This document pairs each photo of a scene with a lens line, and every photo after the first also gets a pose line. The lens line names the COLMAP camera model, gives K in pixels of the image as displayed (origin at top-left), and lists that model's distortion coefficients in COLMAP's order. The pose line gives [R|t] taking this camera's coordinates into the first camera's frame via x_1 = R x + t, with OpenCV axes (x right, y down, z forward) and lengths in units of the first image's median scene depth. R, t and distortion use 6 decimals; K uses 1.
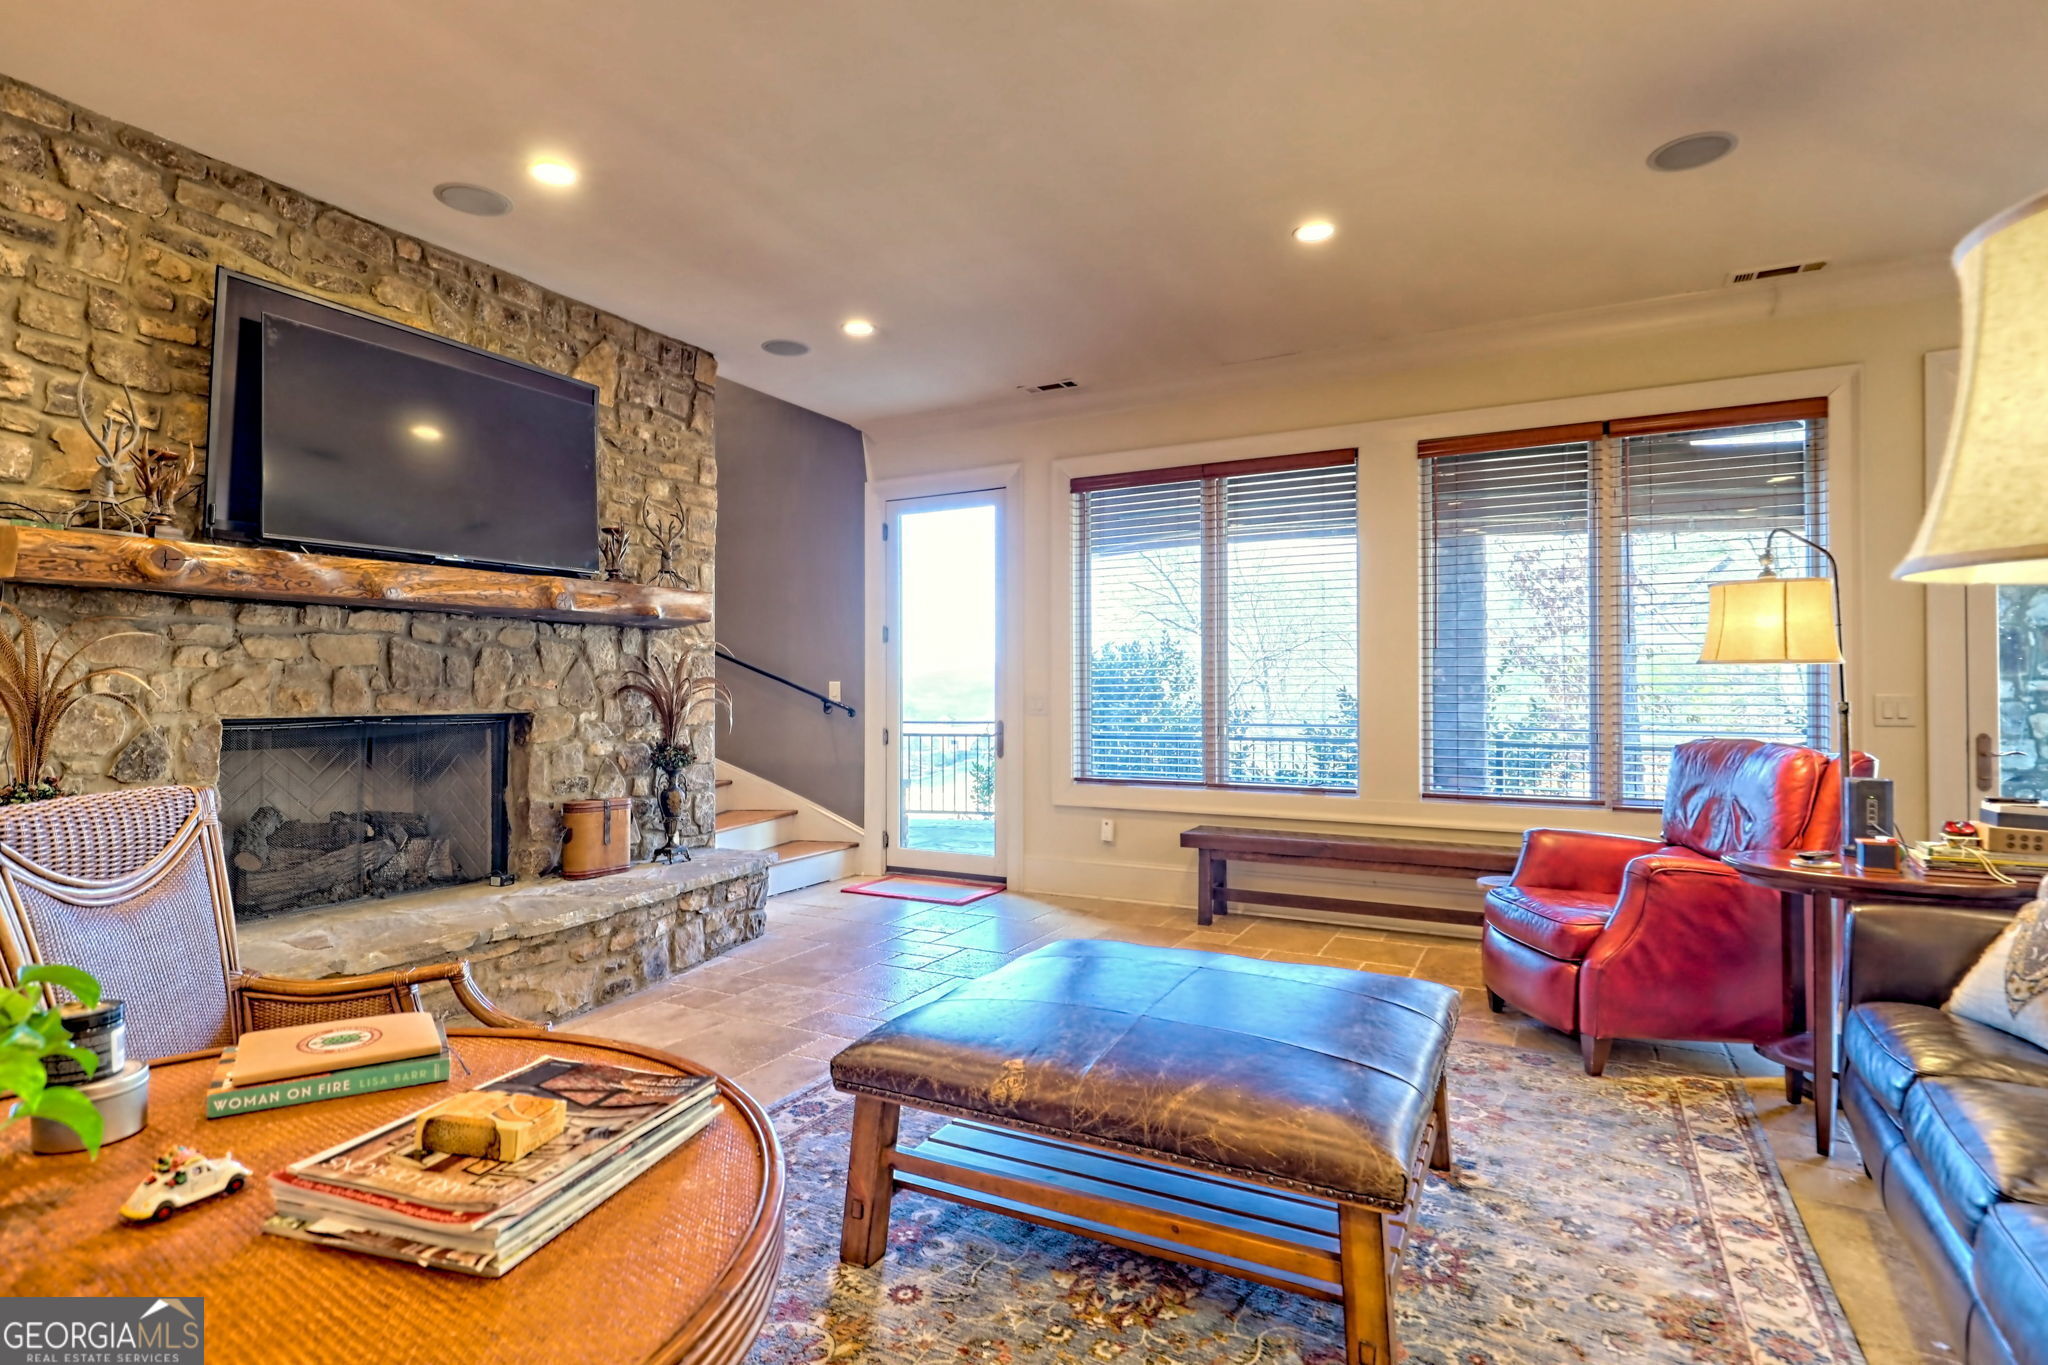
lens RADIAL K [[955.3, 0, 1012.1], [0, 955.3, 688.6], [0, 0, 1]] dist [-0.000657, -0.000549]
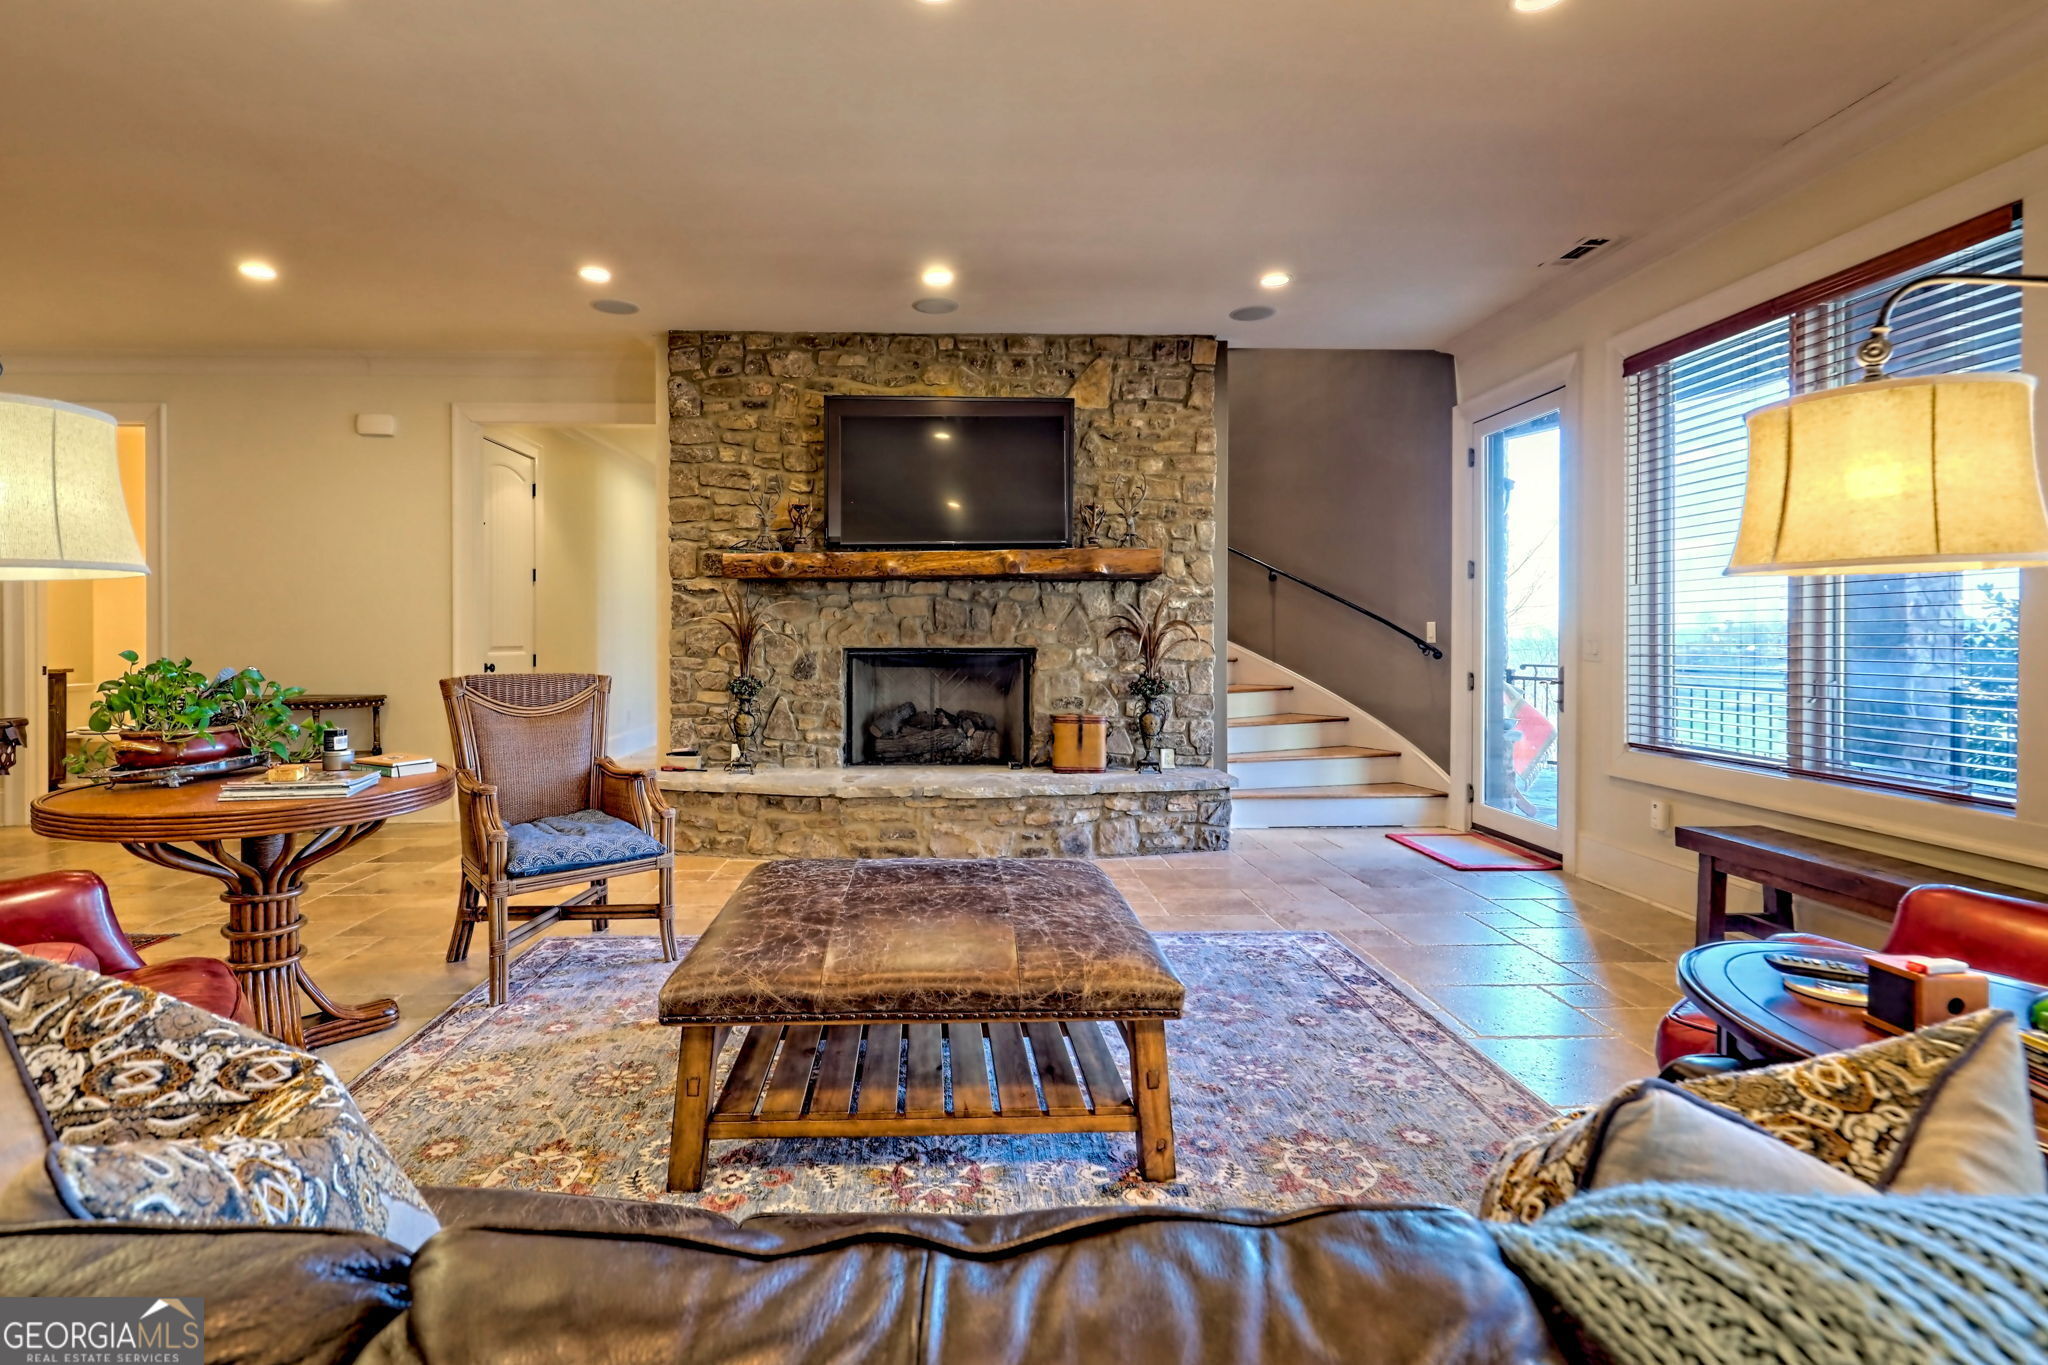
lens RADIAL K [[926.8, 0, 1028.3], [0, 926.8, 649.1], [0, 0, 1]] dist [0.000329, -0.000563]
pose [[0.554952, 0.012994, -0.831781, 0.598637], [0.002910, 0.999842, 0.017561, 0.003721], [0.831877, -0.012166, 0.554827, 0.246314]]
